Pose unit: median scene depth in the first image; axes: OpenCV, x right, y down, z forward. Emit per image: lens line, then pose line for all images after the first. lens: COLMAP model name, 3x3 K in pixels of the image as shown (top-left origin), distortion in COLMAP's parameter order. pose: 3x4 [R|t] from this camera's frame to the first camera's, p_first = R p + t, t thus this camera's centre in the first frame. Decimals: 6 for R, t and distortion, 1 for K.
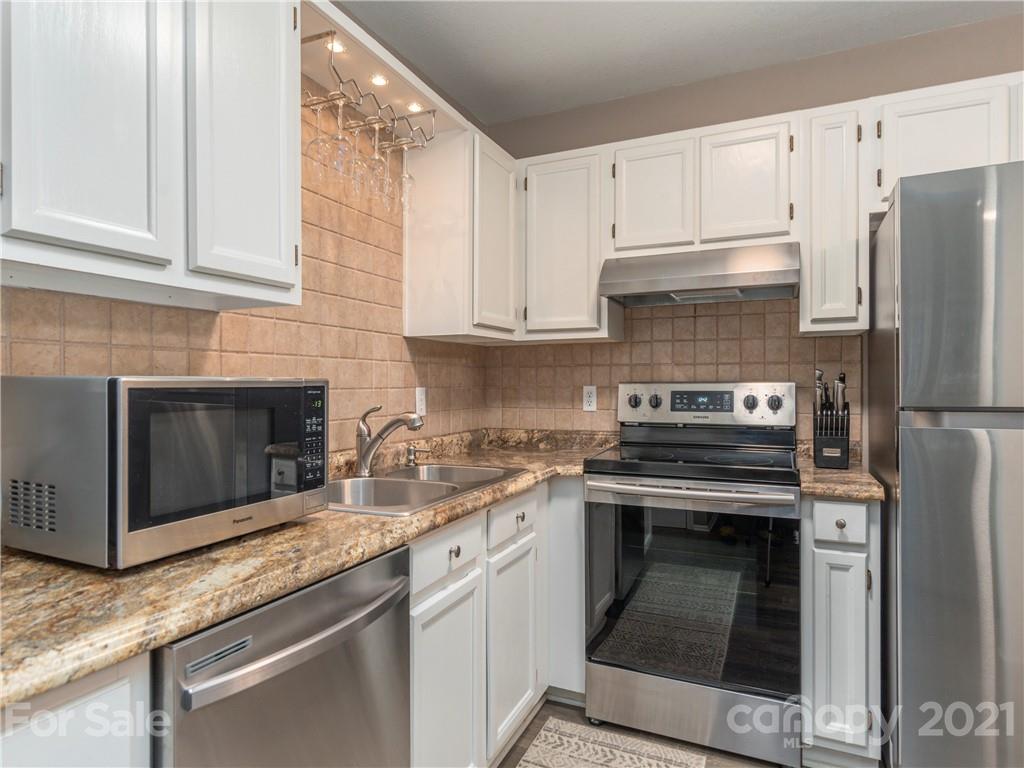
lens RADIAL K [[586.2, 0, 512.0], [0, 586.2, 384.0], [0, 0, 1]] dist [-0.000225, 0.000551]
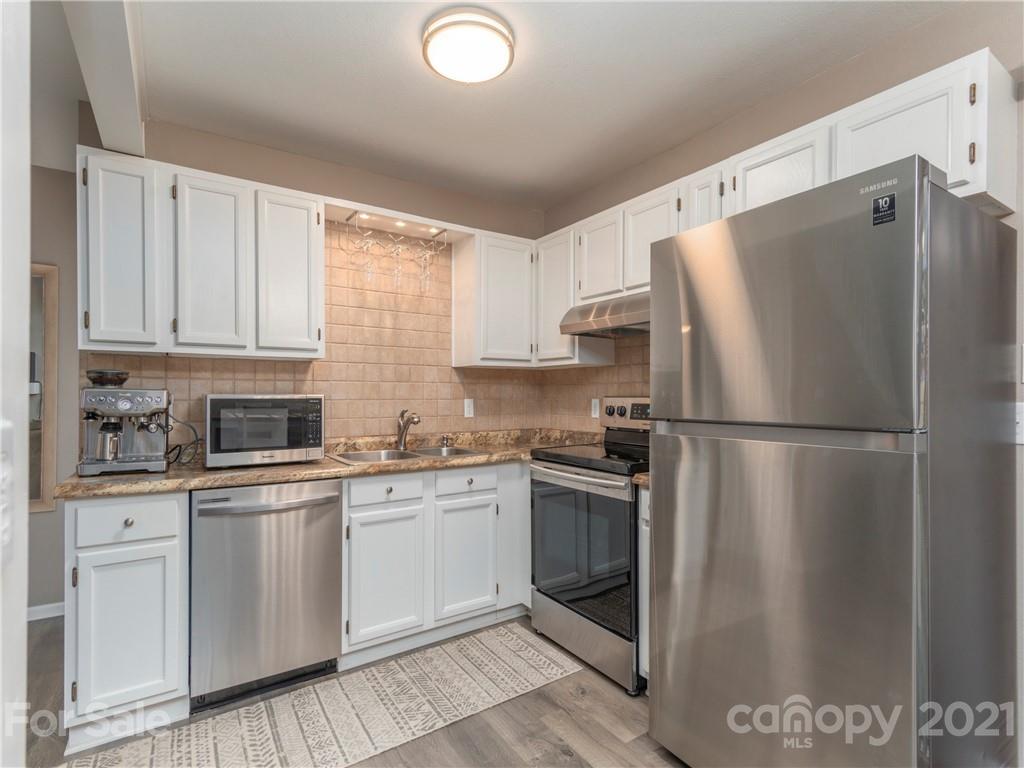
lens RADIAL K [[503.2, 0, 514.6], [0, 503.2, 395.3], [0, 0, 1]] dist [0.002367, 0.000135]
pose [[0.851147, 0.004969, -0.524904, 0.718105], [-0.004405, 0.999988, 0.002324, -0.008591], [0.524909, 0.000334, 0.851158, -0.084553]]
